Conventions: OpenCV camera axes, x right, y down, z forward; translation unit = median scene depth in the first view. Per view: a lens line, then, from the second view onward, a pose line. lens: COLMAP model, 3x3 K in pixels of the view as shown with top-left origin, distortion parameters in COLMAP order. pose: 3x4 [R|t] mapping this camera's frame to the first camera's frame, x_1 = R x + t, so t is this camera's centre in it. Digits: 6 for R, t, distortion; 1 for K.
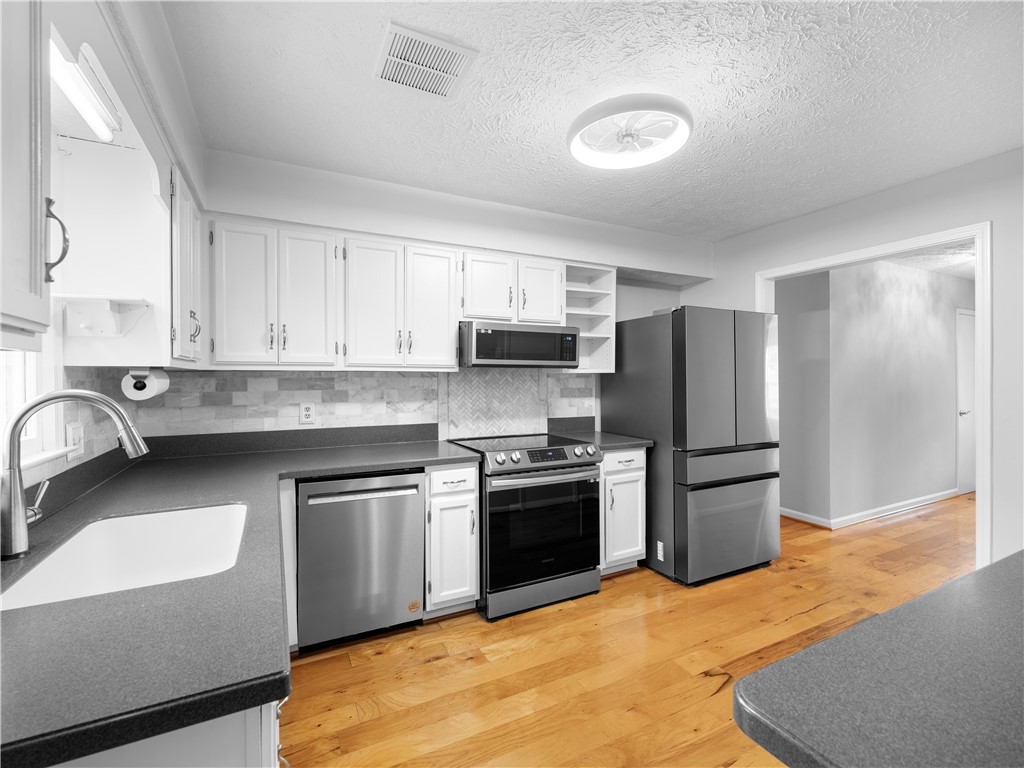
lens RADIAL K [[477.4, 0, 508.1], [0, 477.4, 374.1], [0, 0, 1]] dist [0.001625, -0.000299]
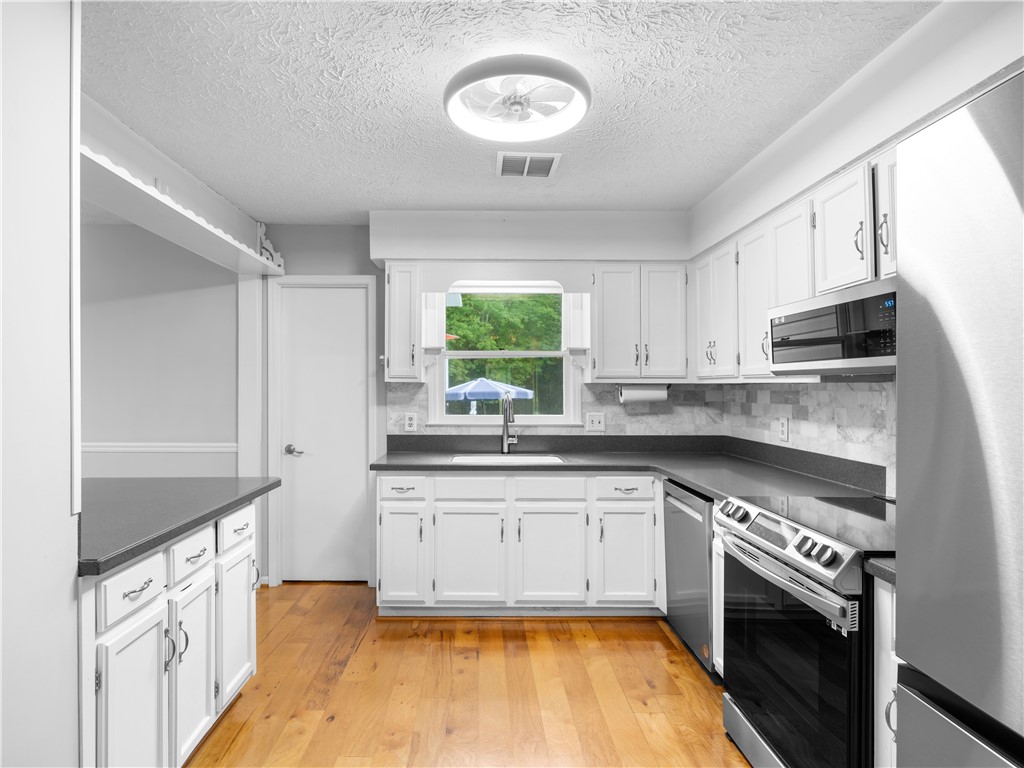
lens RADIAL K [[583.2, 0, 506.2], [0, 583.2, 386.4], [0, 0, 1]] dist [-0.008469, -0.000797]
pose [[-0.446956, -0.003773, -0.894548, 0.852505], [0.001438, 0.999987, -0.004937, 0.004311], [0.894555, -0.003493, -0.446945, 1.060983]]
